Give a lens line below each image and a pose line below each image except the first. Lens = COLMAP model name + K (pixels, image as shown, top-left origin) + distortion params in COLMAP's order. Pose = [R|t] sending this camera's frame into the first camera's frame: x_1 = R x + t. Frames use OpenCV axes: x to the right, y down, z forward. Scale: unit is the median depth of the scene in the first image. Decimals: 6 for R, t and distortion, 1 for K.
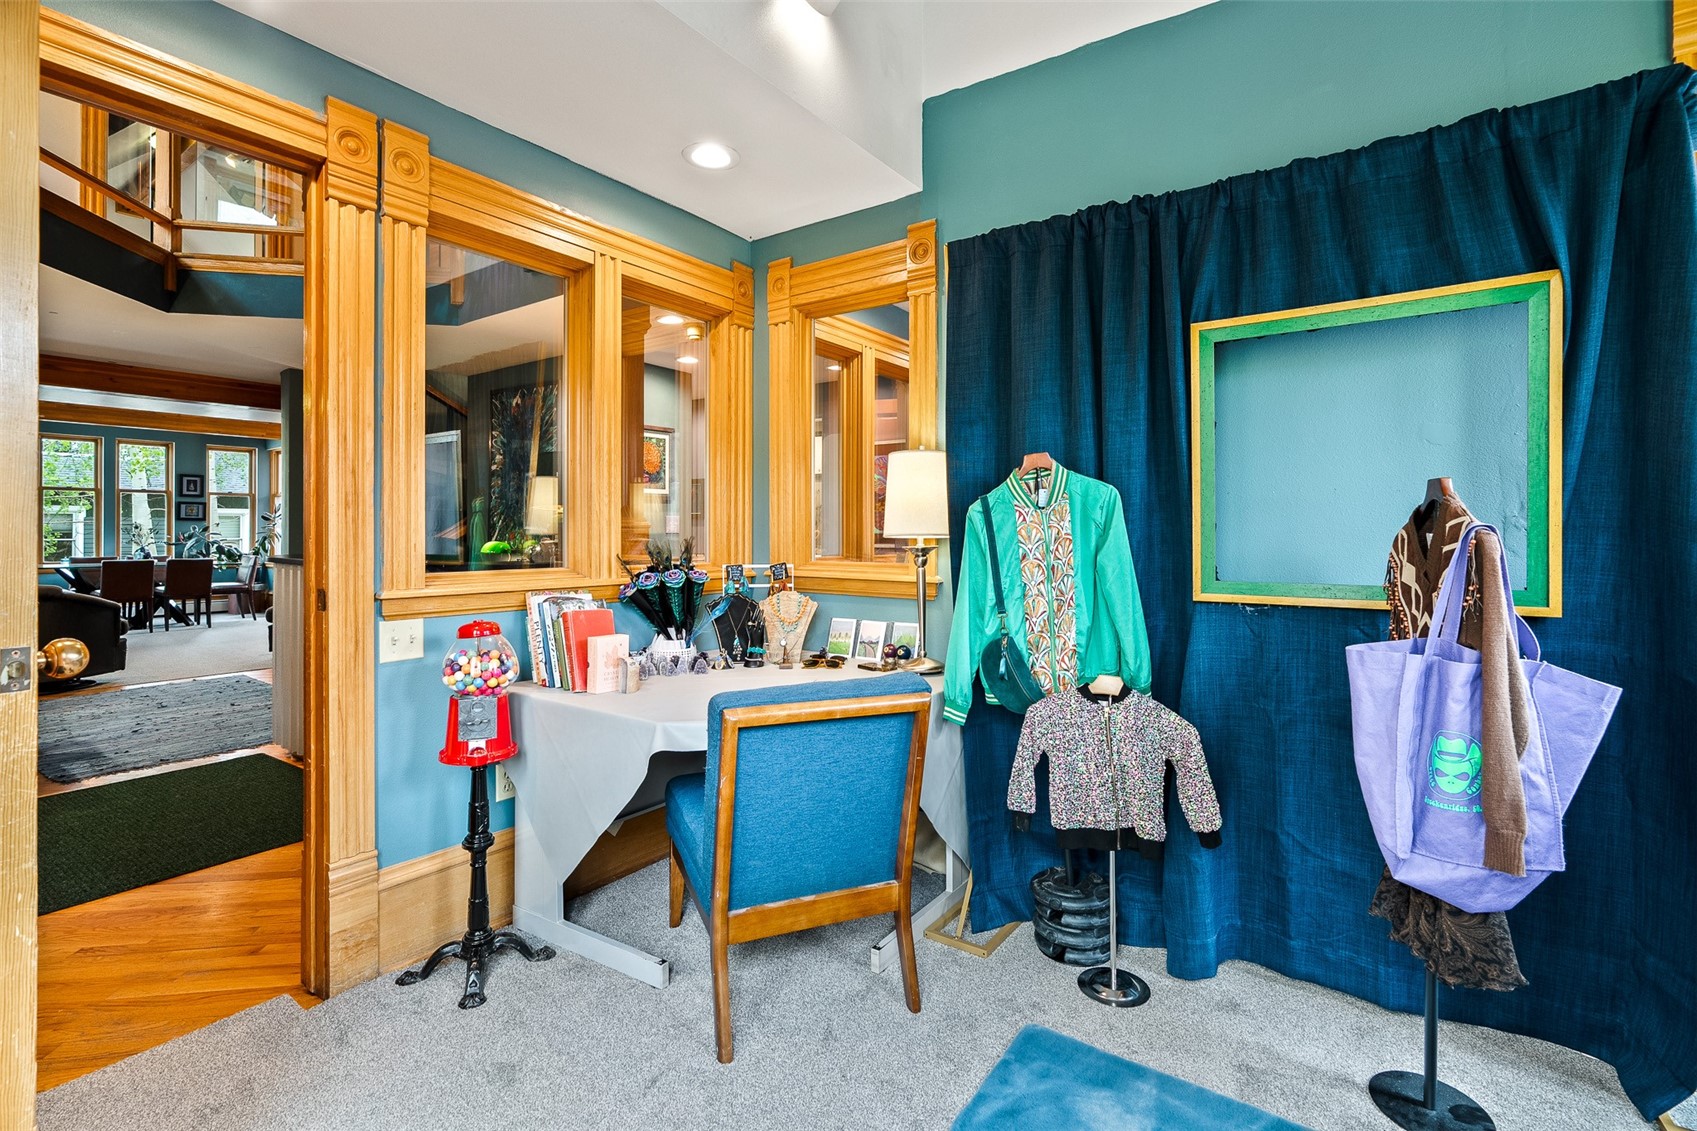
lens RADIAL K [[765.5, 0, 850.9], [0, 765.5, 534.3], [0, 0, 1]] dist [-0.009523, 0.004015]
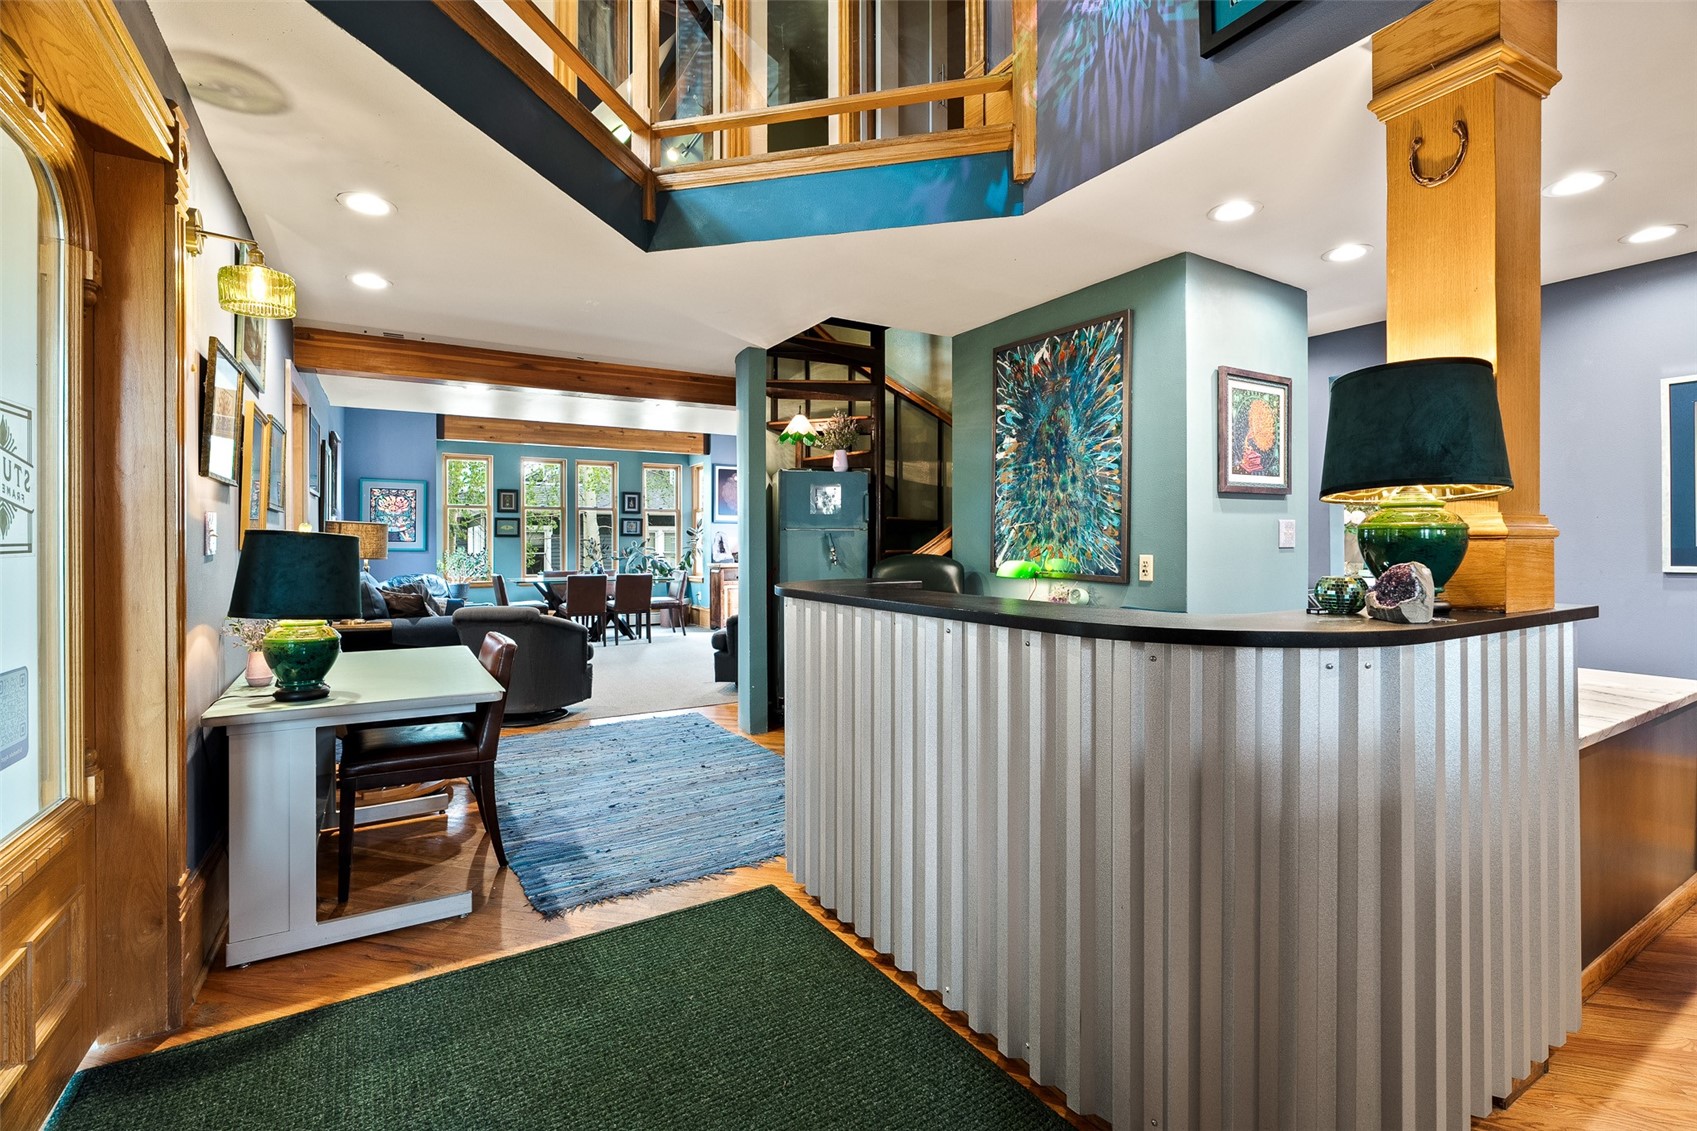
lens RADIAL K [[765.5, 0, 856.5], [0, 765.5, 560.0], [0, 0, 1]] dist [-0.009523, 0.004015]
pose [[0.918018, 0.002683, -0.396529, -0.181579], [0.004438, 0.999845, 0.017039, -0.002247], [0.396513, -0.017402, 0.917864, 0.173419]]
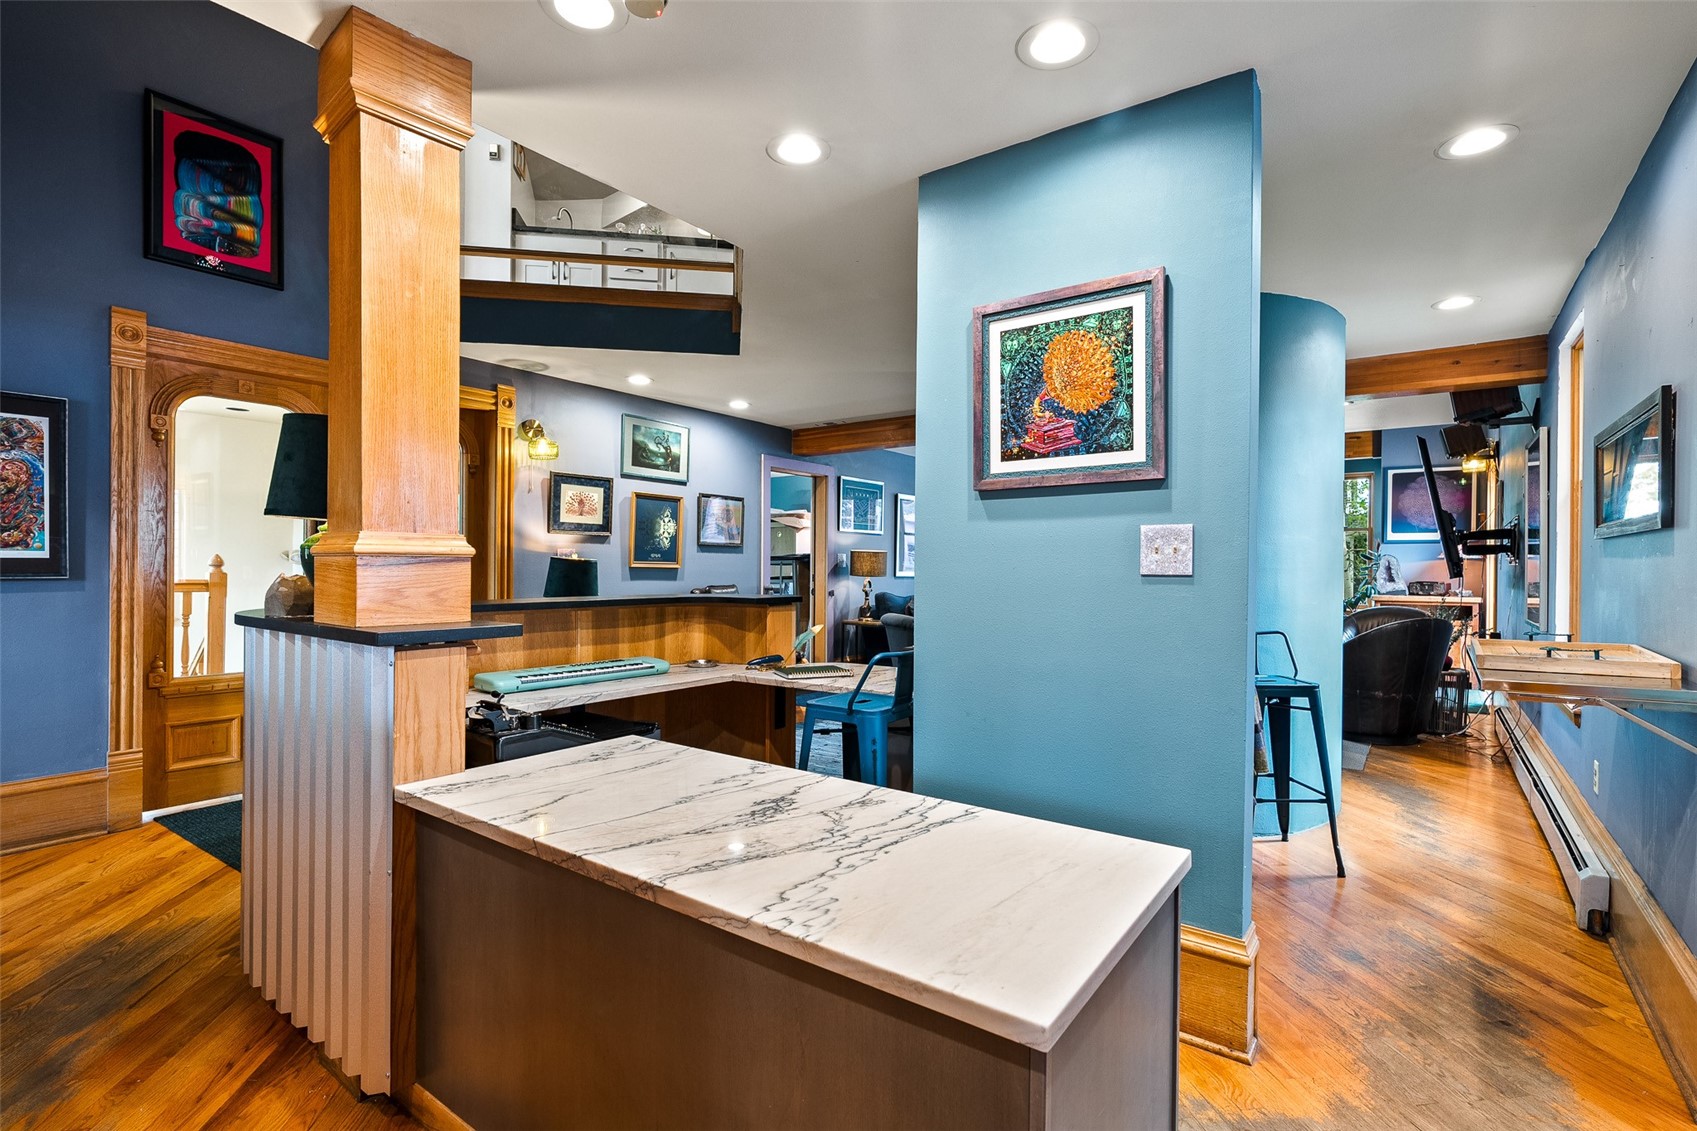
lens RADIAL K [[765.5, 0, 872.9], [0, 765.5, 584.7], [0, 0, 1]] dist [-0.009523, 0.004015]
pose [[-0.001413, 0.018650, -0.999825, 0.065957], [-0.009982, 0.999776, 0.018663, -0.001164], [0.999949, 0.010007, -0.001227, 0.515458]]
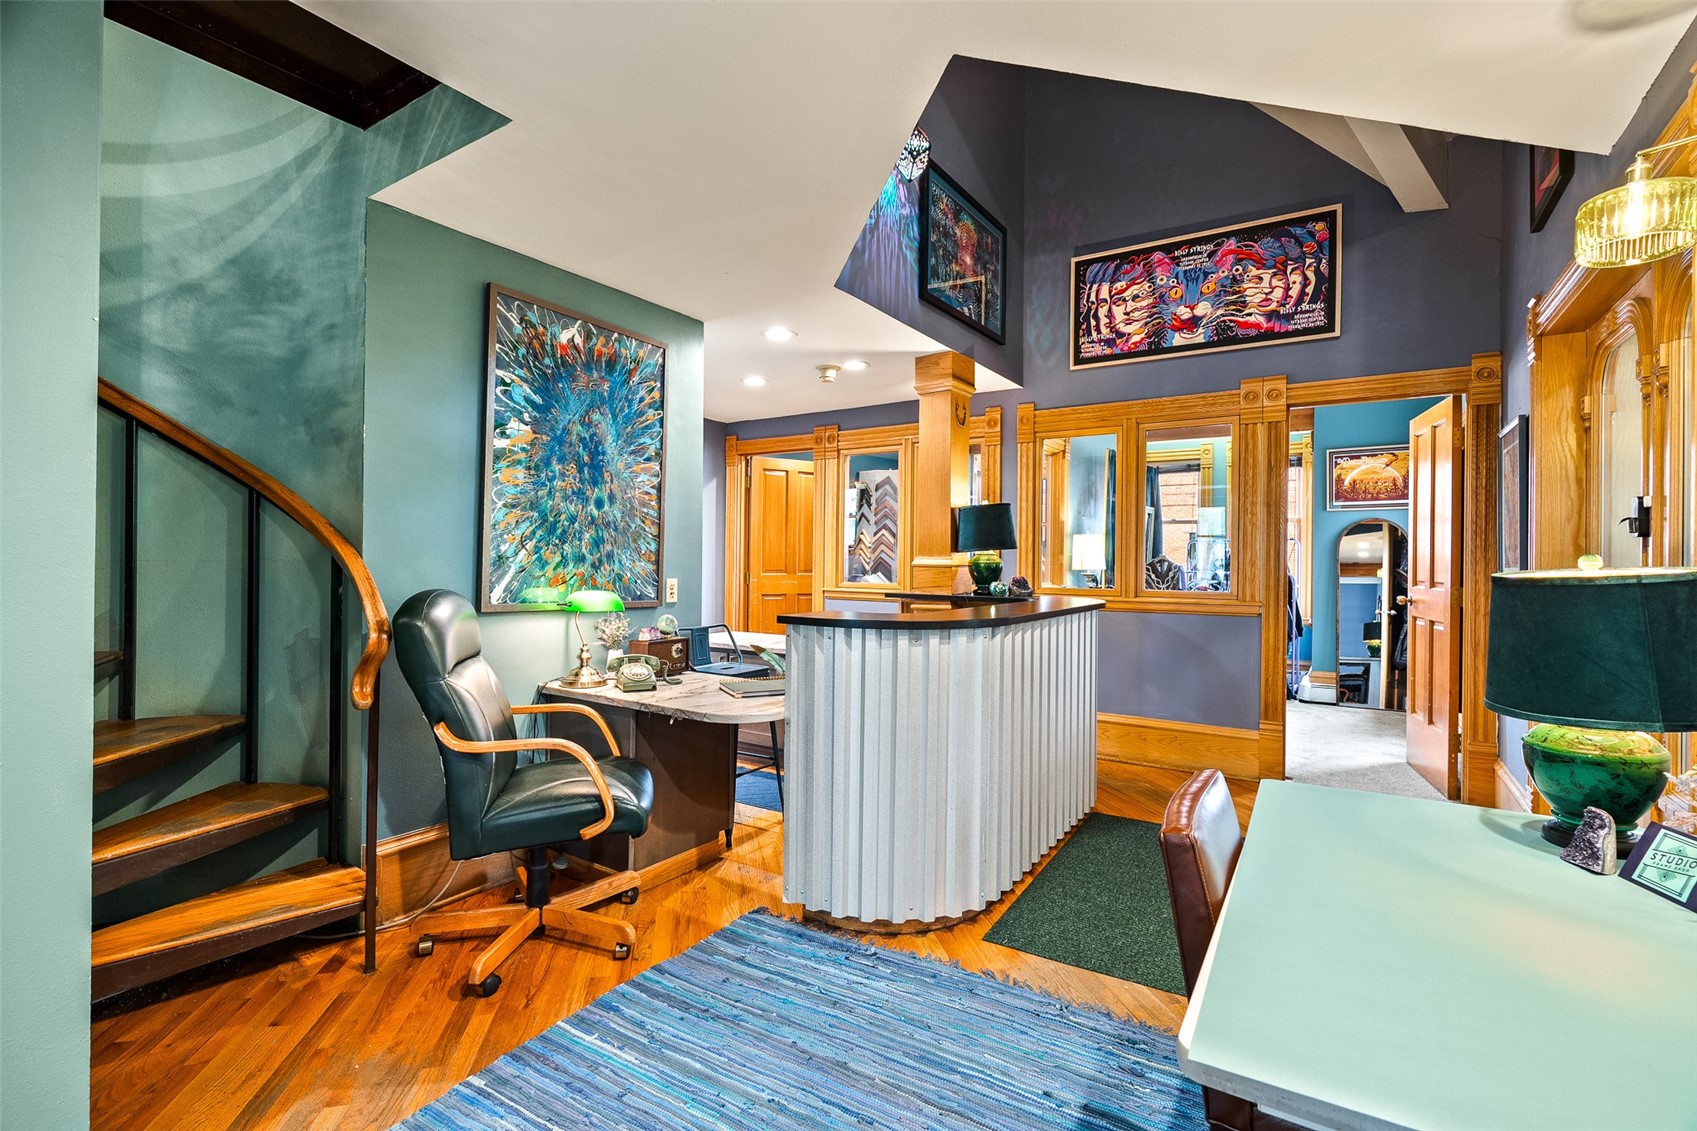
lens RADIAL K [[765.5, 0, 842.7], [0, 765.5, 571.2], [0, 0, 1]] dist [-0.009523, 0.004015]
pose [[-0.027273, -0.021834, 0.999390, -0.571611], [-0.008247, 0.999732, 0.021617, -0.010322], [-0.999594, -0.007653, -0.027445, 0.466718]]
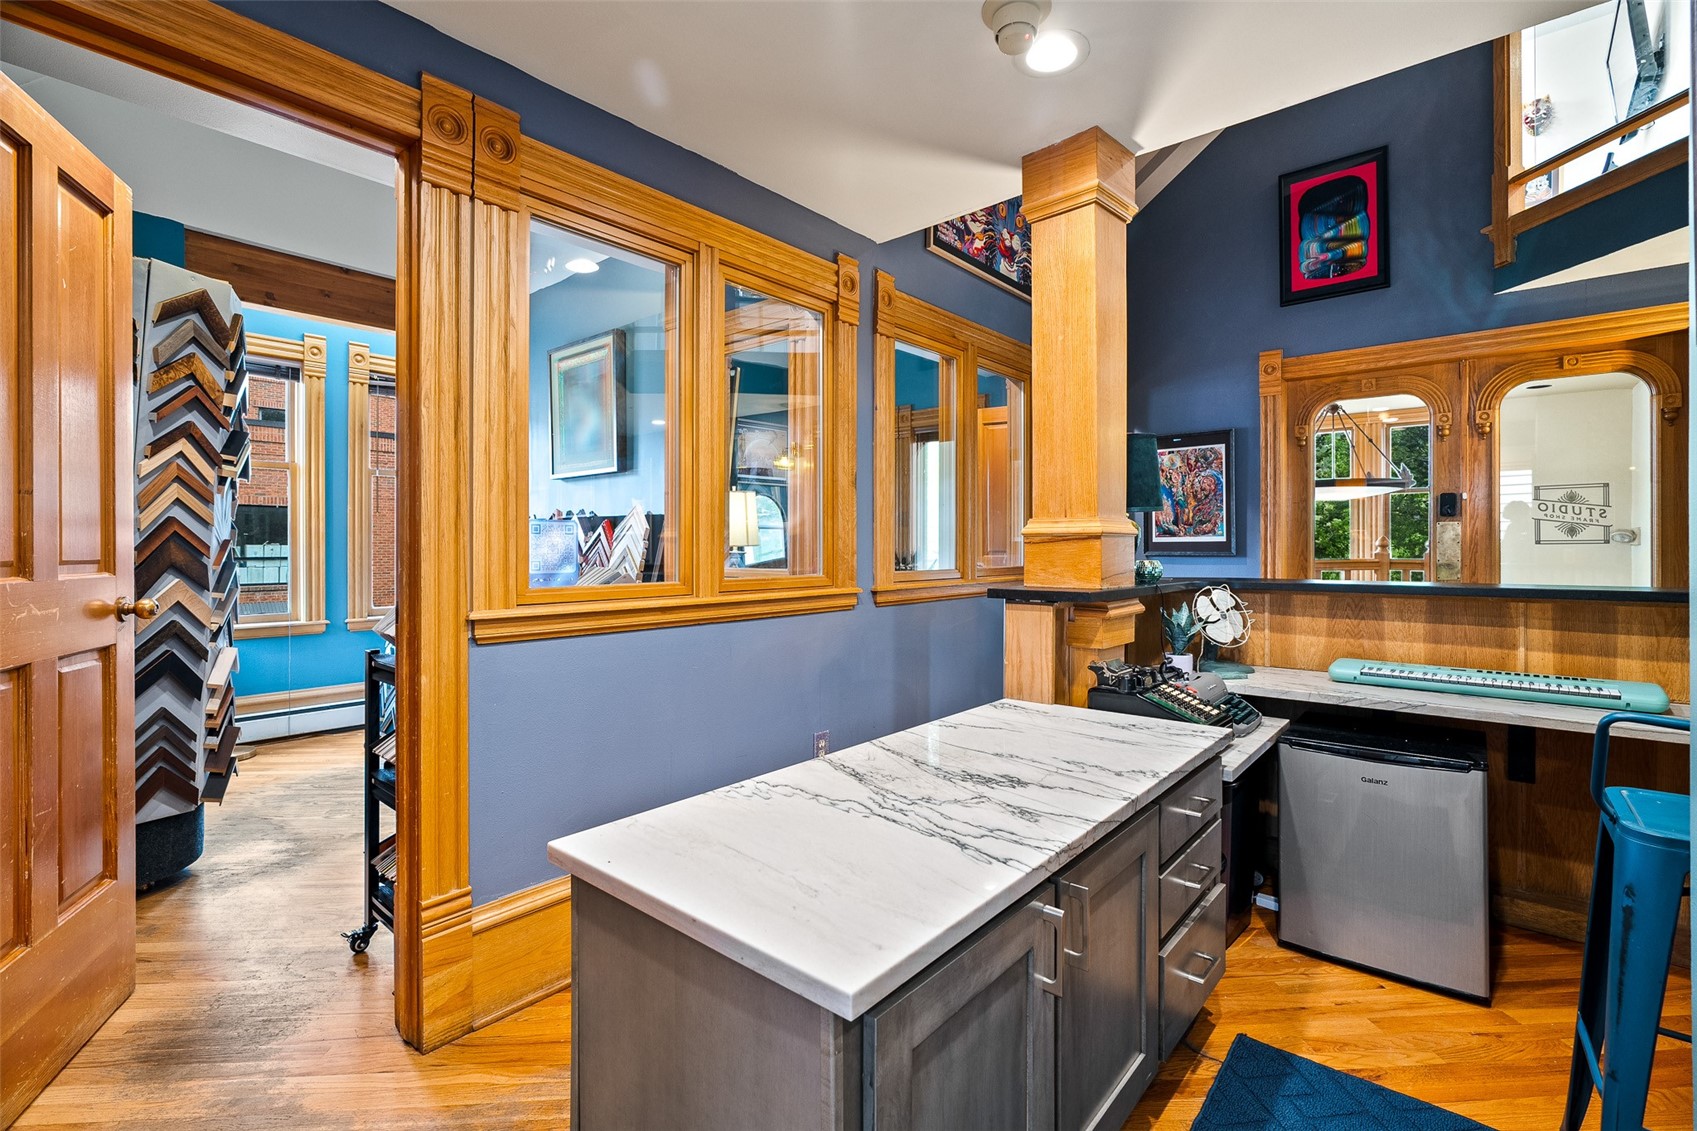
lens RADIAL K [[765.5, 0, 852.7], [0, 765.5, 549.4], [0, 0, 1]] dist [-0.009523, 0.004015]
pose [[-0.996830, -0.003726, 0.079471, -0.068484], [-0.003230, 0.999975, 0.006363, -0.000337], [-0.079493, 0.006086, -0.996817, 0.647182]]
